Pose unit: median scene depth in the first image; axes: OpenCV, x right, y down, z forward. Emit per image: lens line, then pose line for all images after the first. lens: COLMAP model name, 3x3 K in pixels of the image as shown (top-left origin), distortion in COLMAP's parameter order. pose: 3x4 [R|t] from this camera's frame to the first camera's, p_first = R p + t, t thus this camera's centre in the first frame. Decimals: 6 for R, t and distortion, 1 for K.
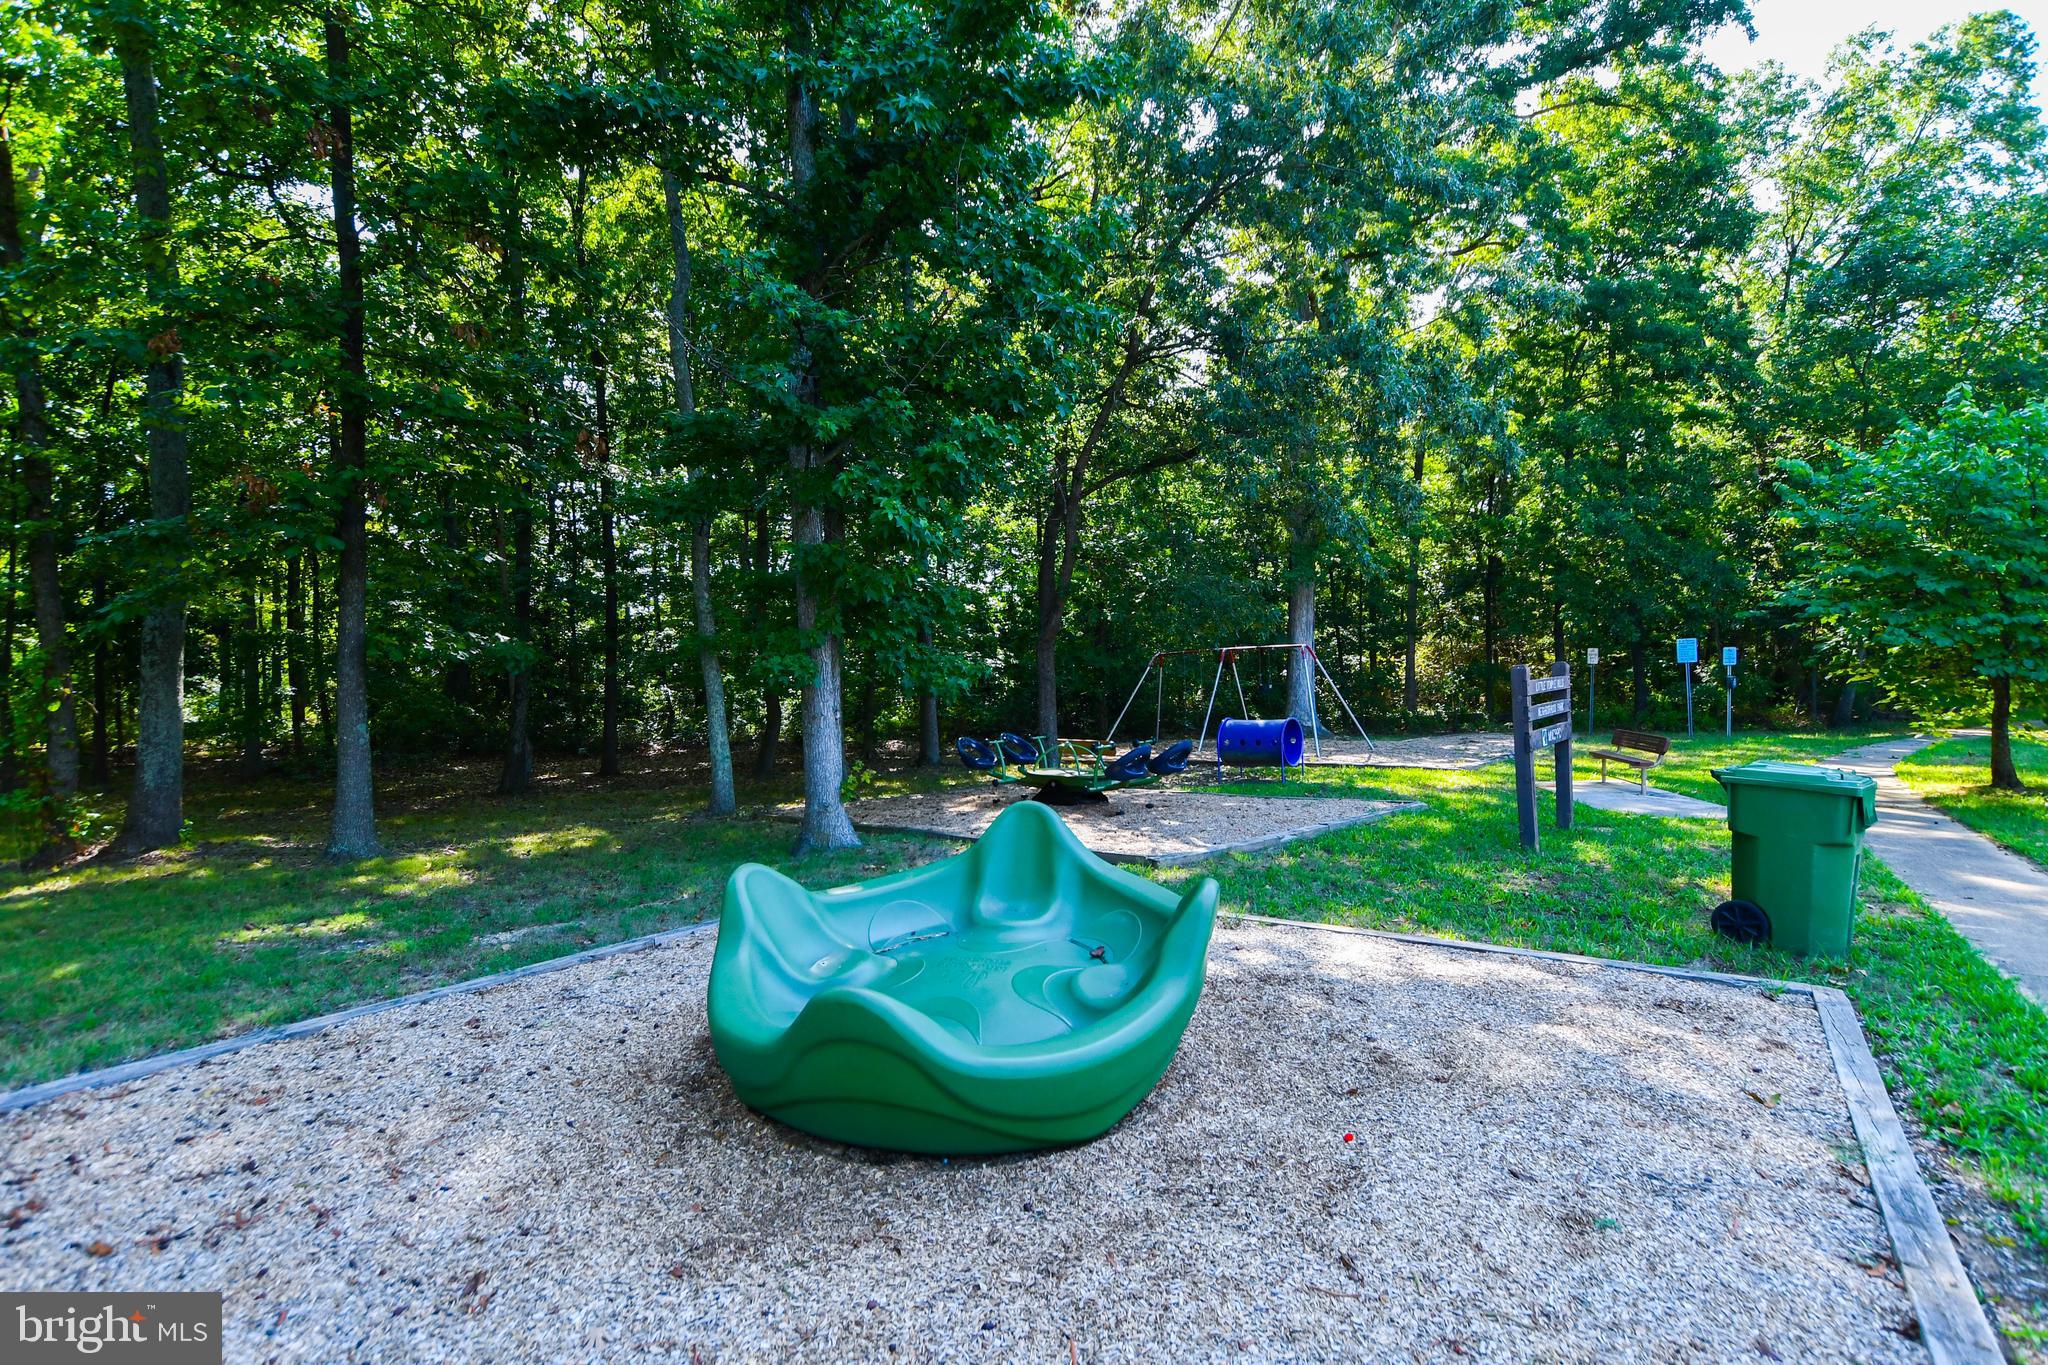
lens RADIAL K [[1051.8, 0, 1024.5], [0, 1051.8, 798.6], [0, 0, 1]] dist [0.002669, 0.001759]
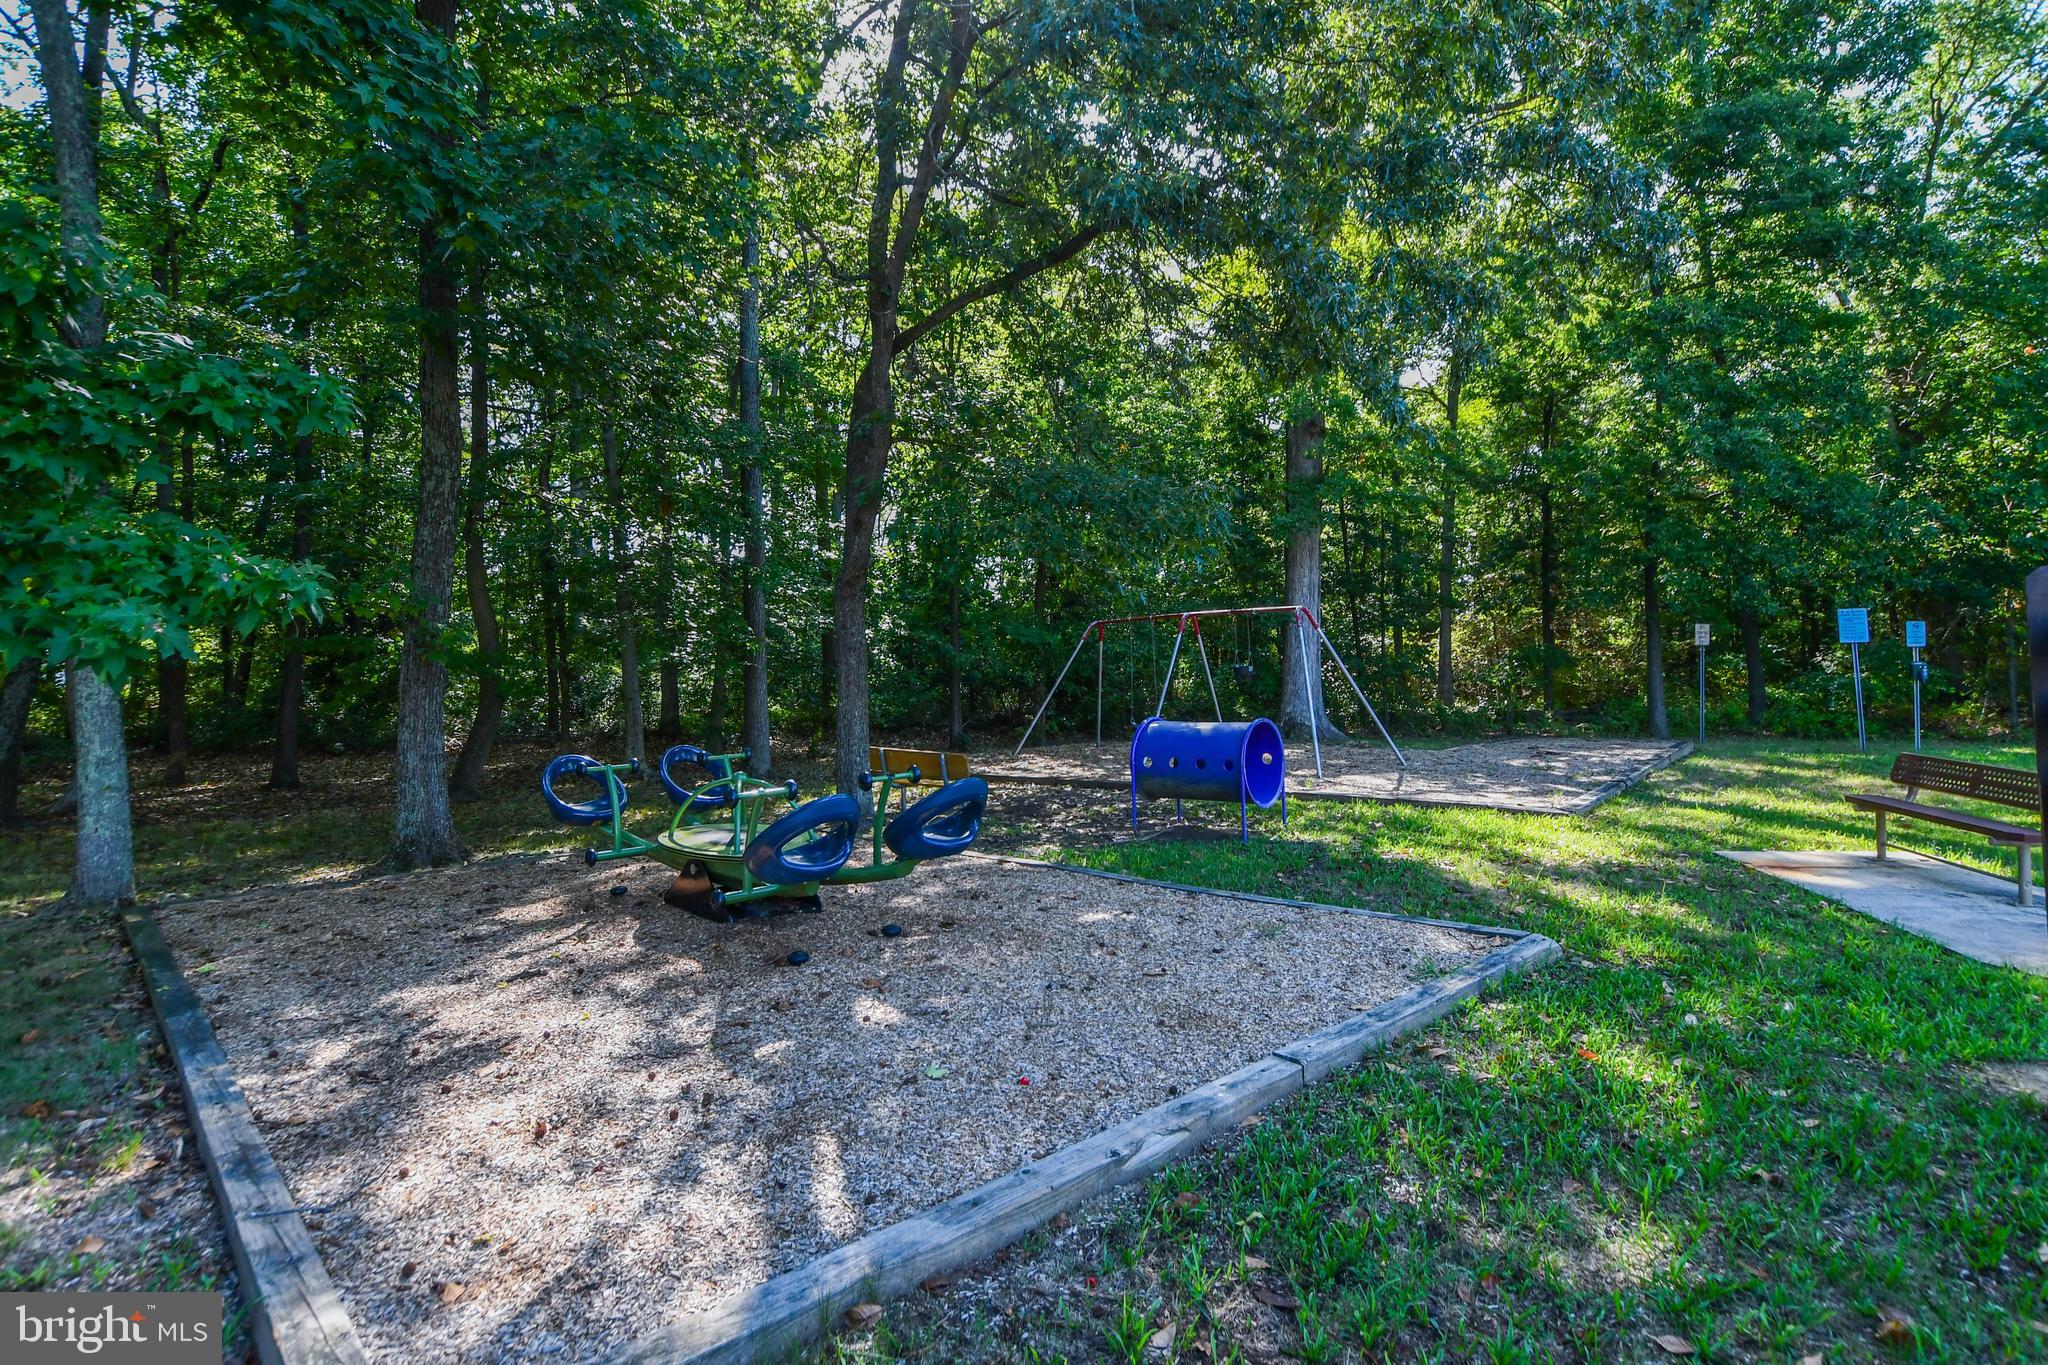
lens RADIAL K [[1085.4, 0, 1021.9], [0, 1085.4, 701.0], [0, 0, 1]] dist [0.001389, 0.000712]
pose [[0.999807, 0.015753, -0.011736, 0.081988], [-0.016649, 0.996608, -0.080597, -0.022745], [0.010426, 0.080777, 0.996678, 0.260678]]
